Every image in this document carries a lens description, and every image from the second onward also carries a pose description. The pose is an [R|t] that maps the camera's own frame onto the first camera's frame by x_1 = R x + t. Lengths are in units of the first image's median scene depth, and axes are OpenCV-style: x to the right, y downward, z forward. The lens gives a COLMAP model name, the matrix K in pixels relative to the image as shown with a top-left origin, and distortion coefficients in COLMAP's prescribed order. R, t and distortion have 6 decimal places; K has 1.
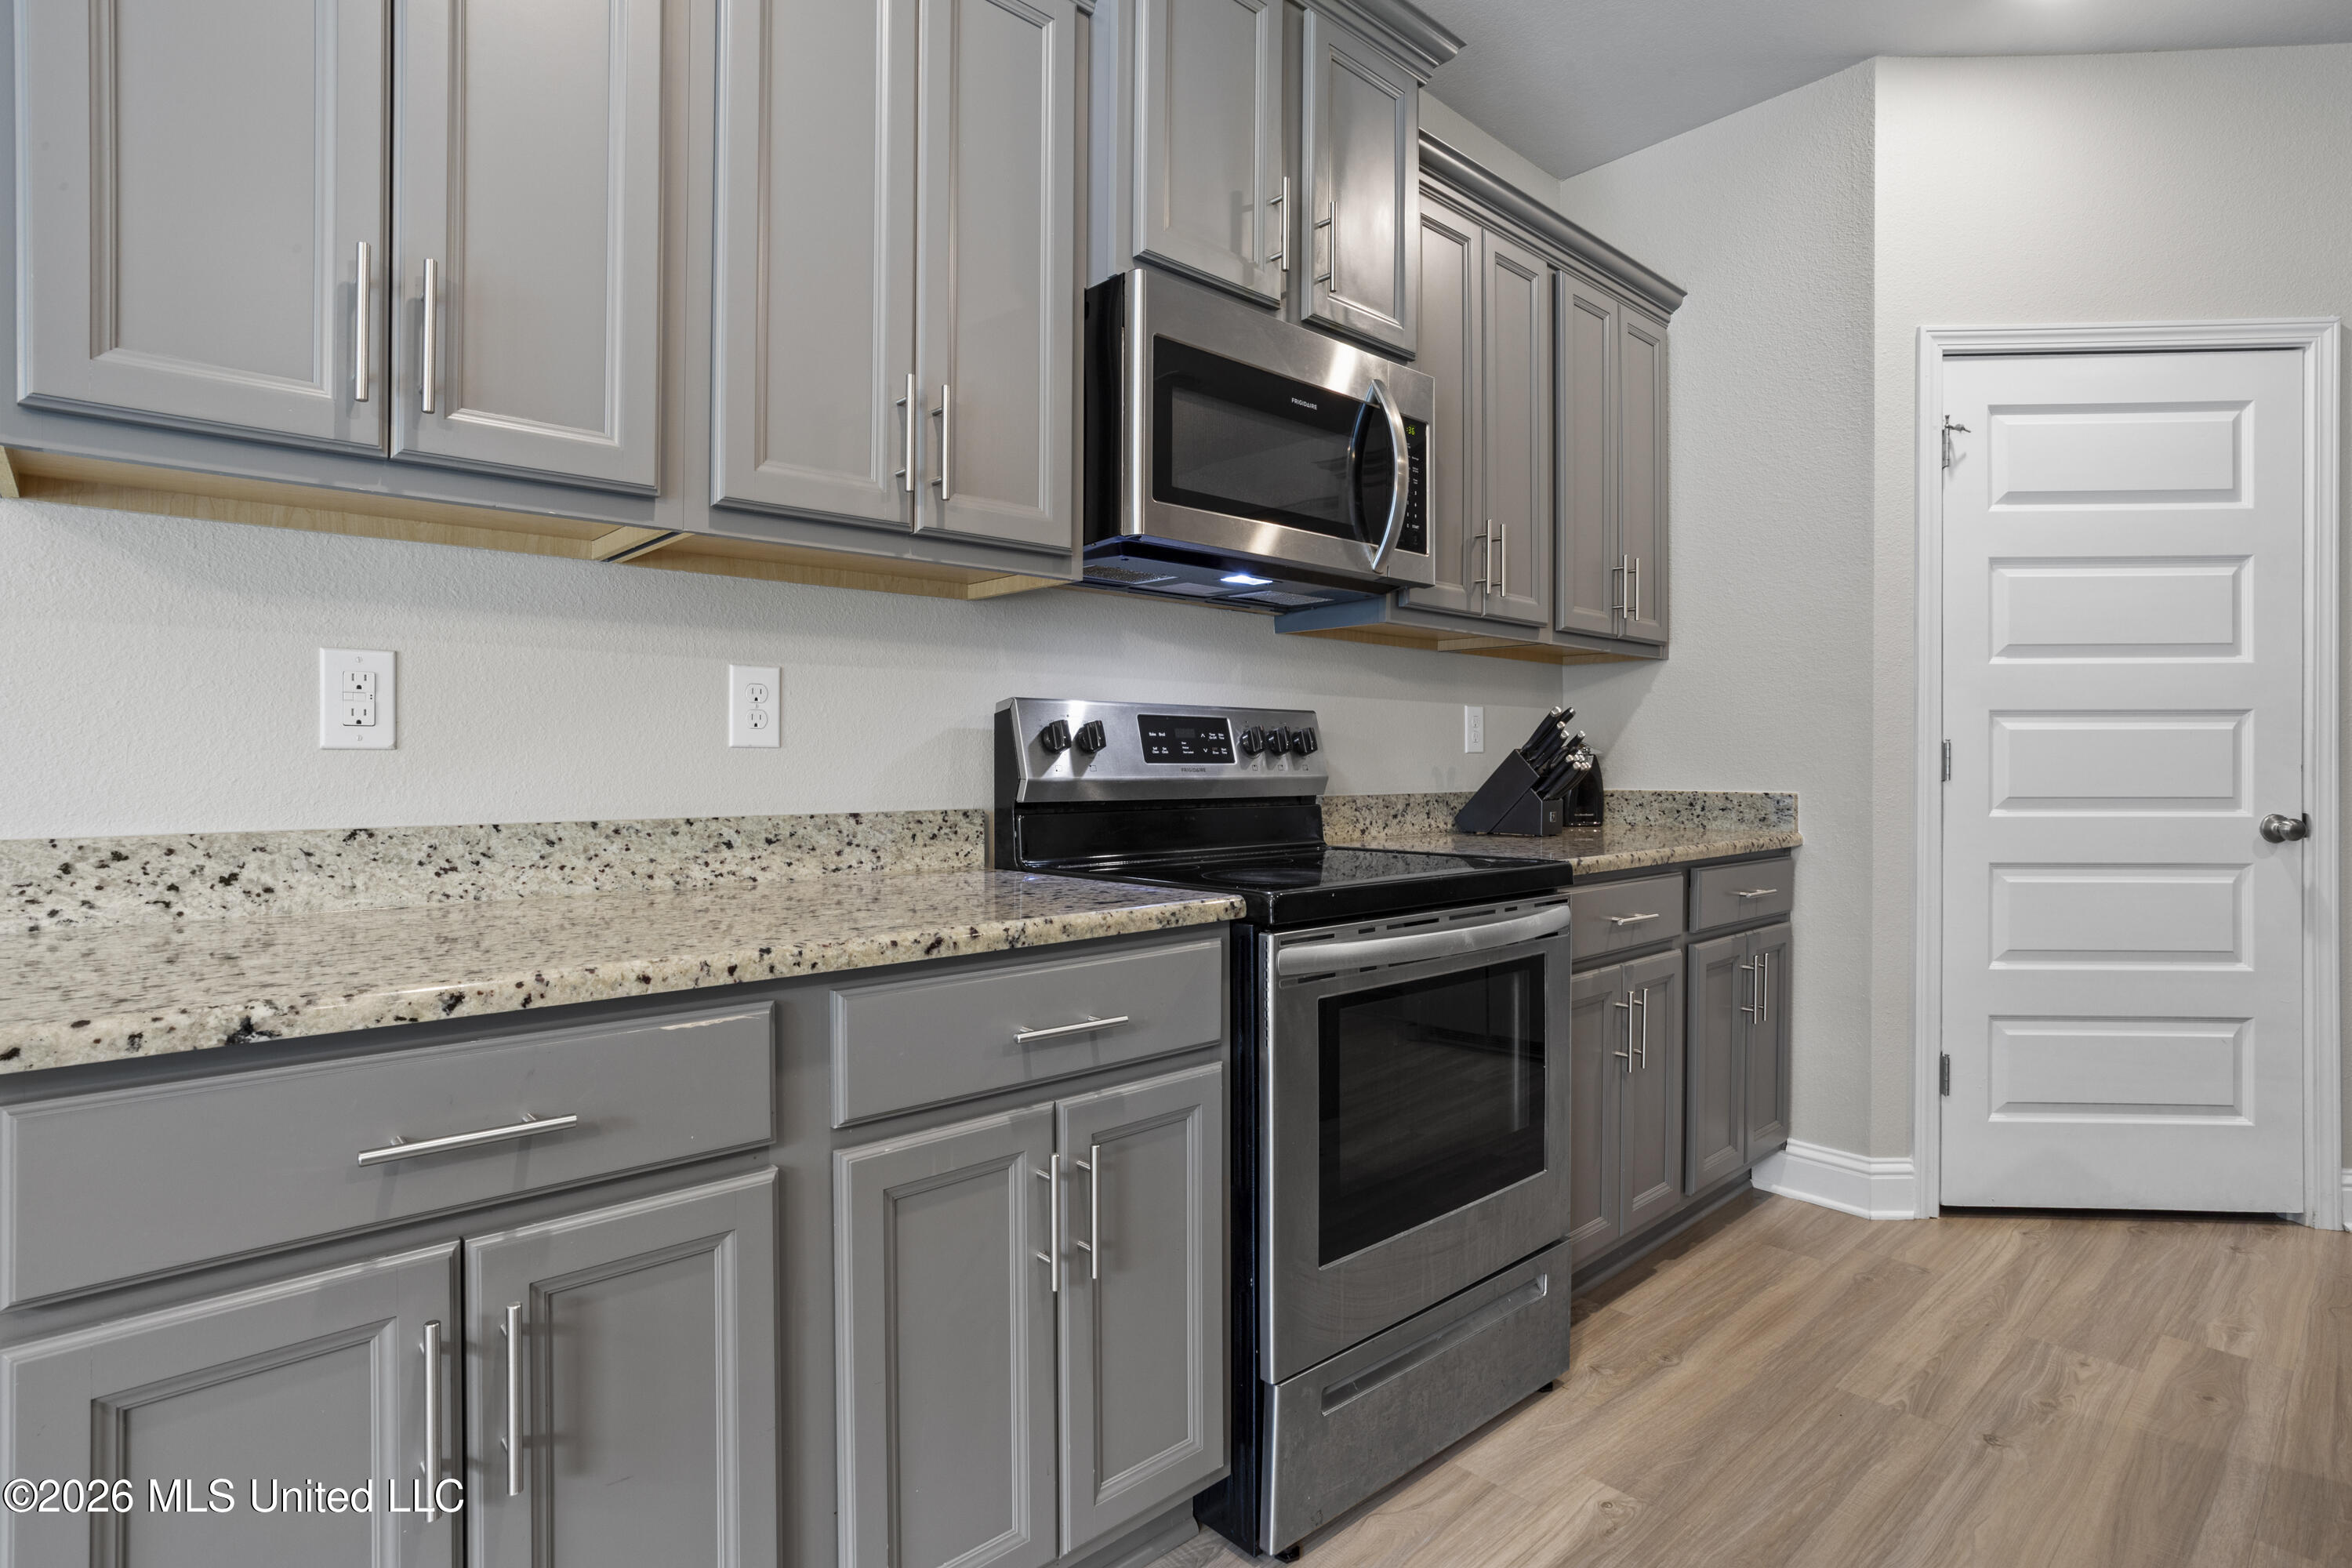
lens RADIAL K [[1175.4, 0, 1164.5], [0, 1175.4, 757.5], [0, 0, 1]] dist [-0.048601, 0.017910]
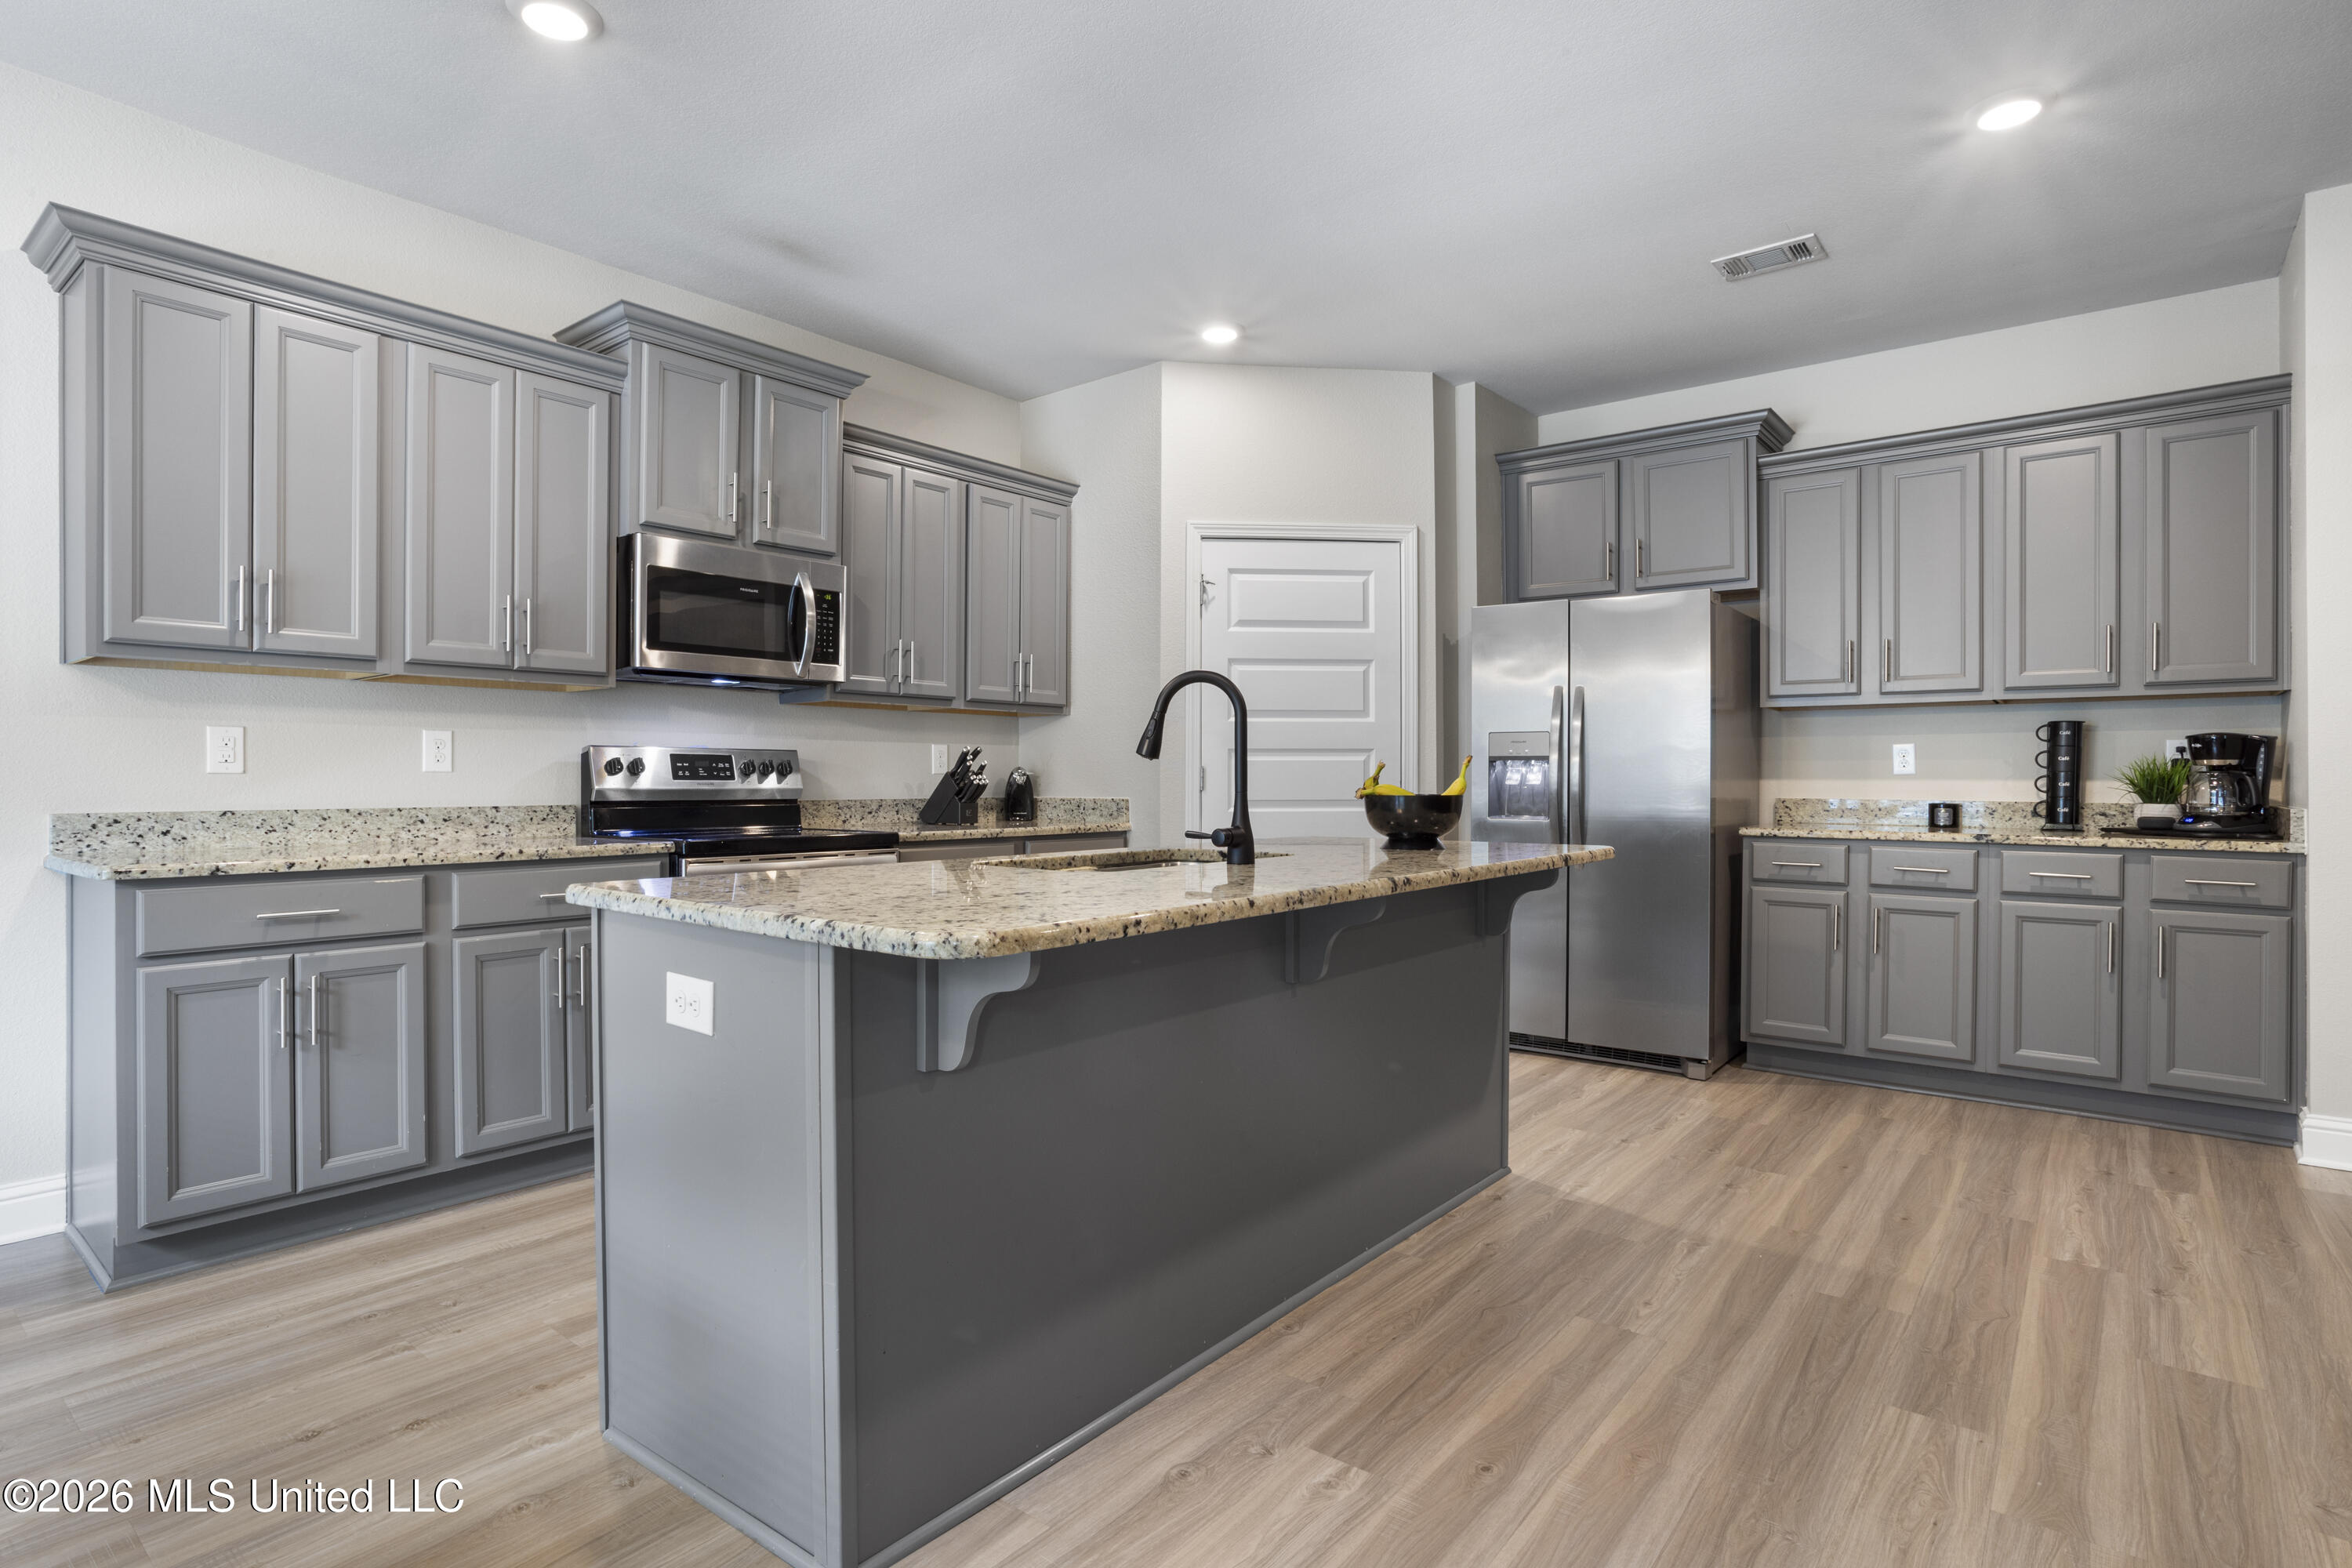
lens RADIAL K [[1175.4, 0, 1157.8], [0, 1175.4, 778.4], [0, 0, 1]] dist [-0.048601, 0.017910]
pose [[0.988215, -0.001296, 0.153066, 0.471443], [0.001028, 0.999998, 0.001827, -0.000259], [-0.153068, -0.001648, 0.988214, -0.947149]]
